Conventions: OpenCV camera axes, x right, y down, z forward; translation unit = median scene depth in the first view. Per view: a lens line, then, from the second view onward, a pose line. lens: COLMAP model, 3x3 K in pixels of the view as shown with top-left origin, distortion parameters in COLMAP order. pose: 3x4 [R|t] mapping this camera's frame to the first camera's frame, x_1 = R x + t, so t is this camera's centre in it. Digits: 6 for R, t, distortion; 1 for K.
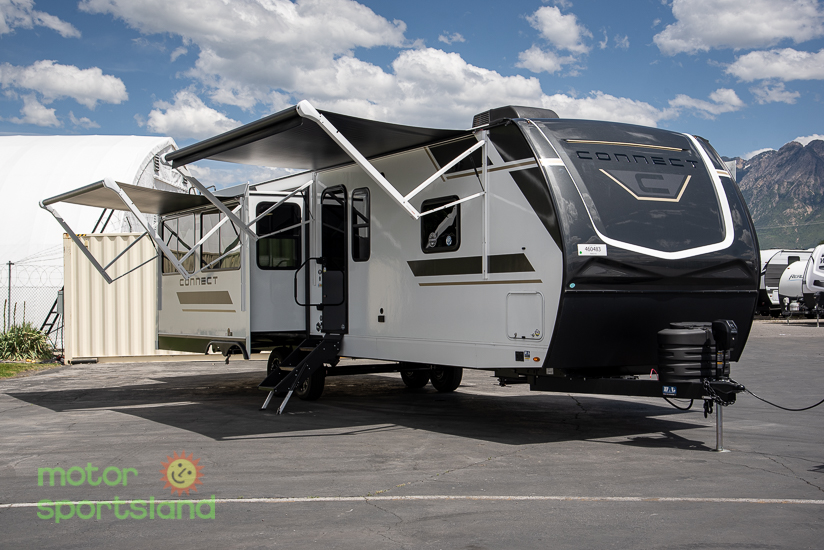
lens RADIAL K [[1061.2, 0, 411.1], [0, 1061.2, 292.4], [0, 0, 1]] dist [0.133448, 0.001894]
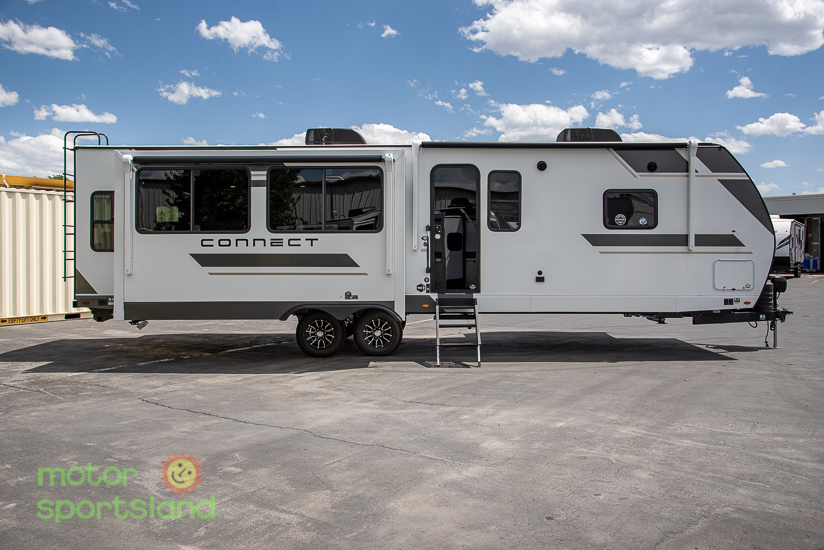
lens RADIAL K [[706.6, 0, 412.1], [0, 706.6, 255.9], [0, 0, 1]] dist [0.000448, 0.001598]
pose [[0.504501, 0.010141, 0.863351, -0.952850], [-0.010412, 0.999930, -0.005661, 0.004612], [-0.863348, -0.006133, 0.504571, 0.839121]]
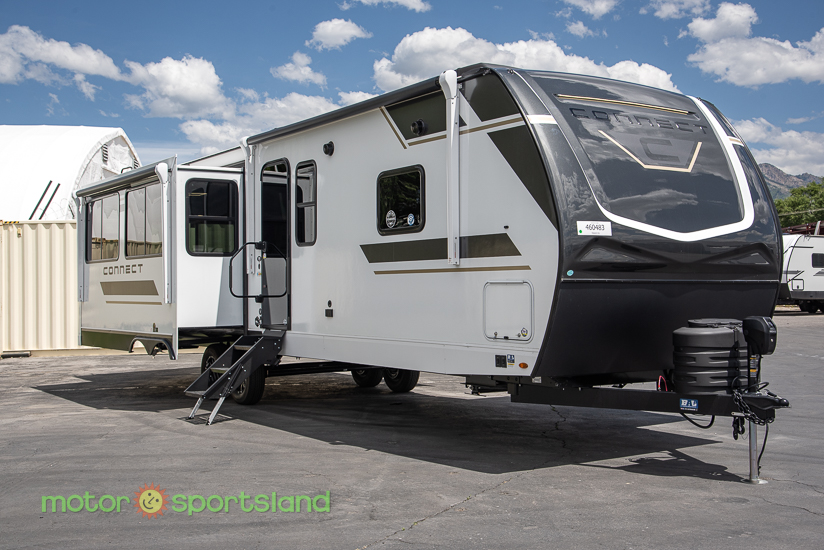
lens RADIAL K [[961.4, 0, 412.0], [0, 961.4, 275.0], [0, 0, 1]] dist [0.093388, 0.000445]
pose [[0.998496, 0.002211, 0.054782, -0.004810], [-0.001714, 0.999957, -0.009125, 0.001562], [-0.054800, 0.009017, 0.998457, 0.263354]]
